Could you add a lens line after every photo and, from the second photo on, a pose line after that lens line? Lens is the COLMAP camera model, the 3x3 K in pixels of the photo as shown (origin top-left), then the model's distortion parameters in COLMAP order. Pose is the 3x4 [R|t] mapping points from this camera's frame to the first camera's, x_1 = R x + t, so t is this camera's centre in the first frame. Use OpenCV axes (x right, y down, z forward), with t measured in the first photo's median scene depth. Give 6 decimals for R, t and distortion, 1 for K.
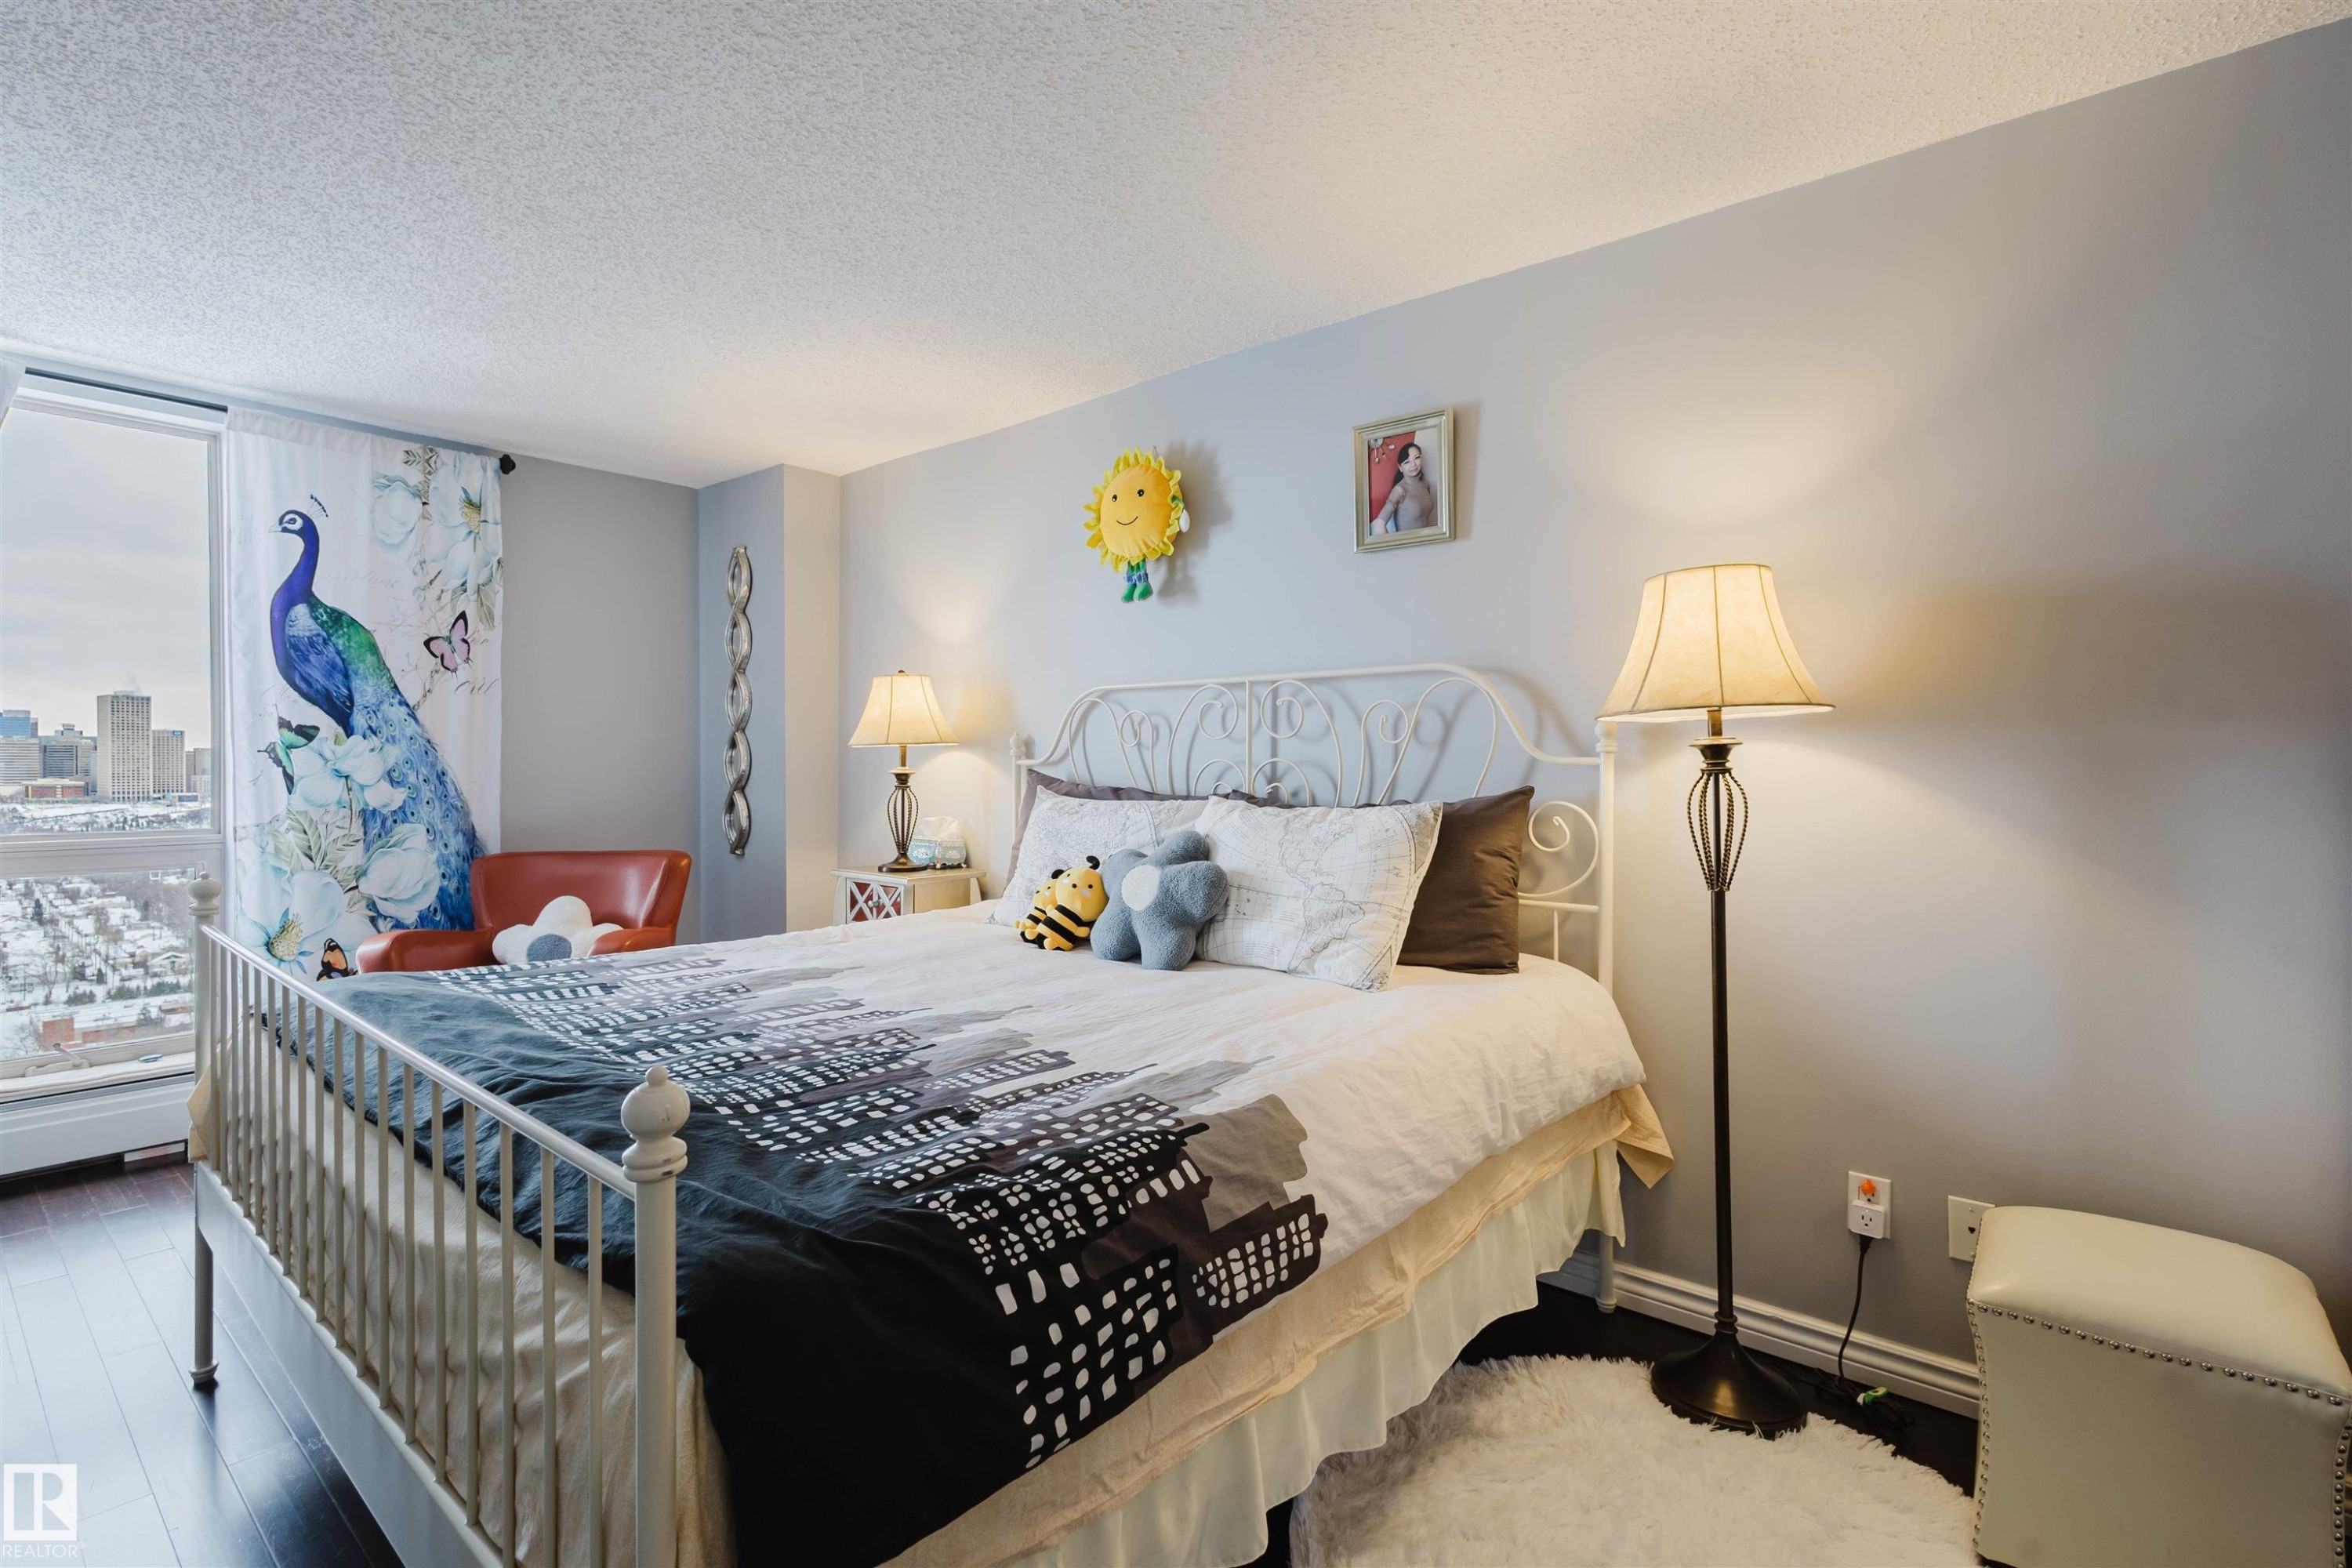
lens RADIAL K [[1080.2, 0, 1192.5], [0, 1080.2, 781.4], [0, 0, 1]] dist [0.004927, -0.001802]
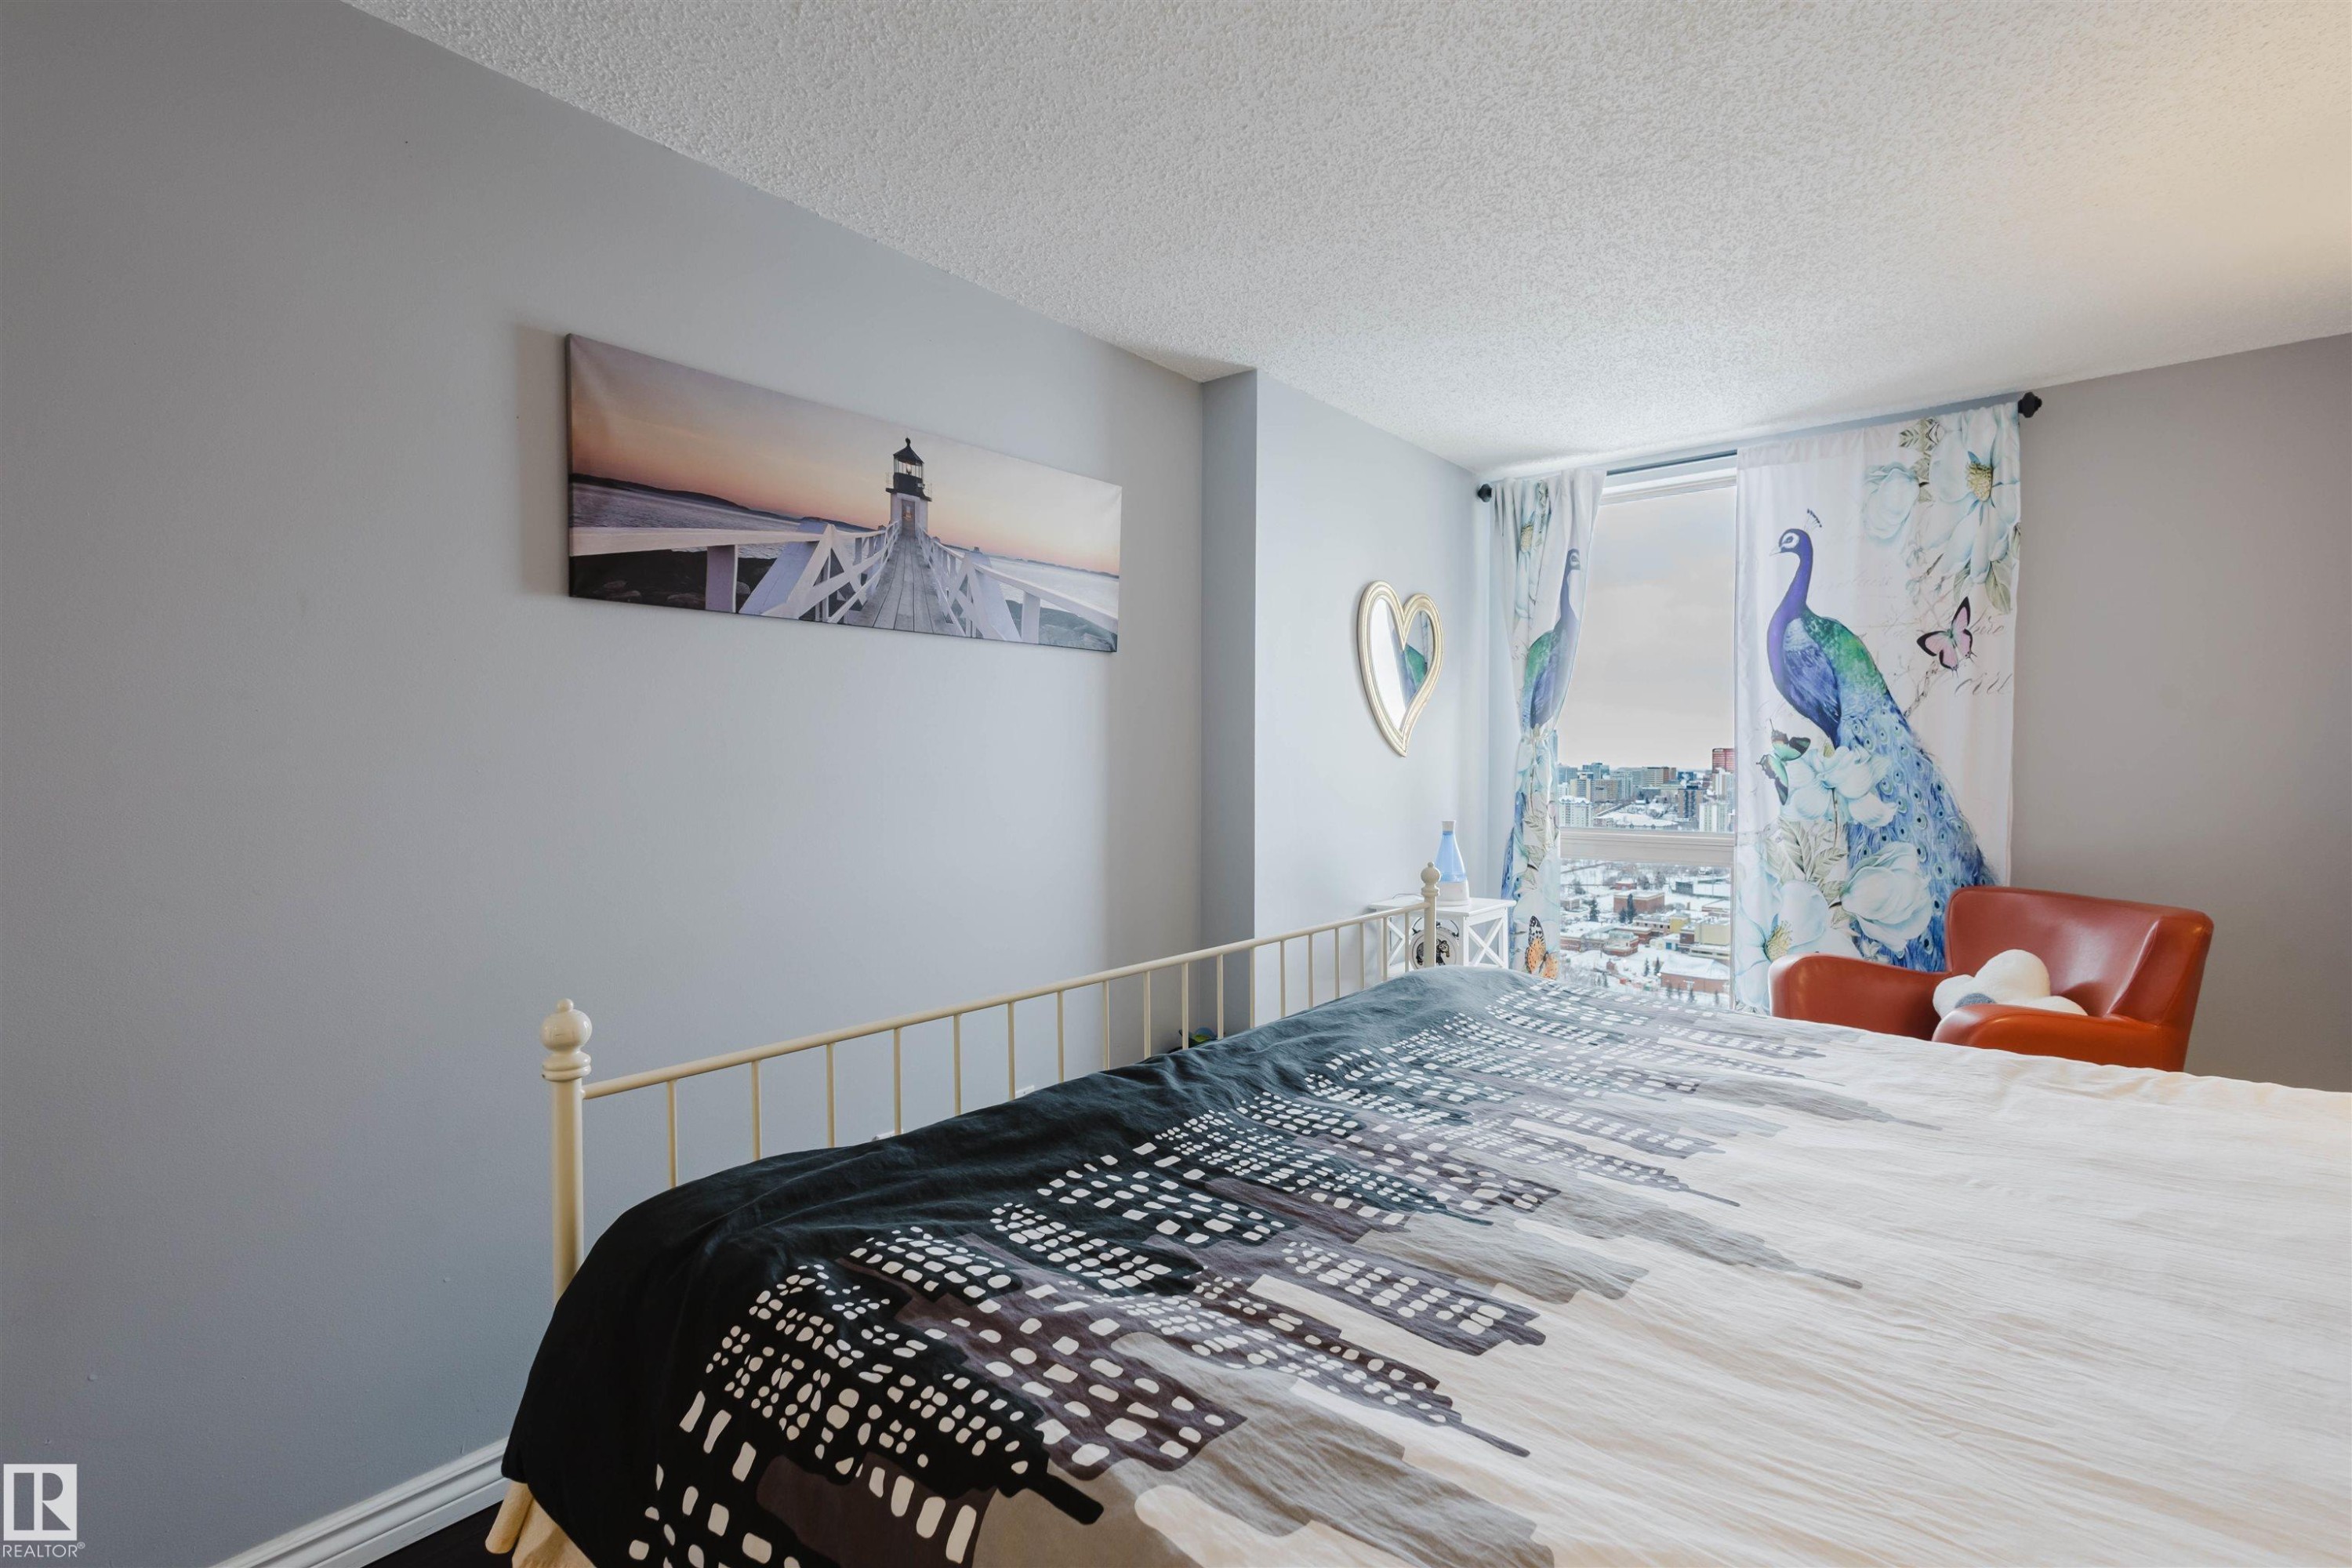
lens RADIAL K [[1080.2, 0, 1145.7], [0, 1080.2, 801.2], [0, 0, 1]] dist [0.004927, -0.001802]
pose [[-0.027603, 0.029748, -0.999176, 0.207608], [-0.023846, 0.999253, 0.030409, -0.008166], [0.999334, 0.024666, -0.026873, 0.395828]]
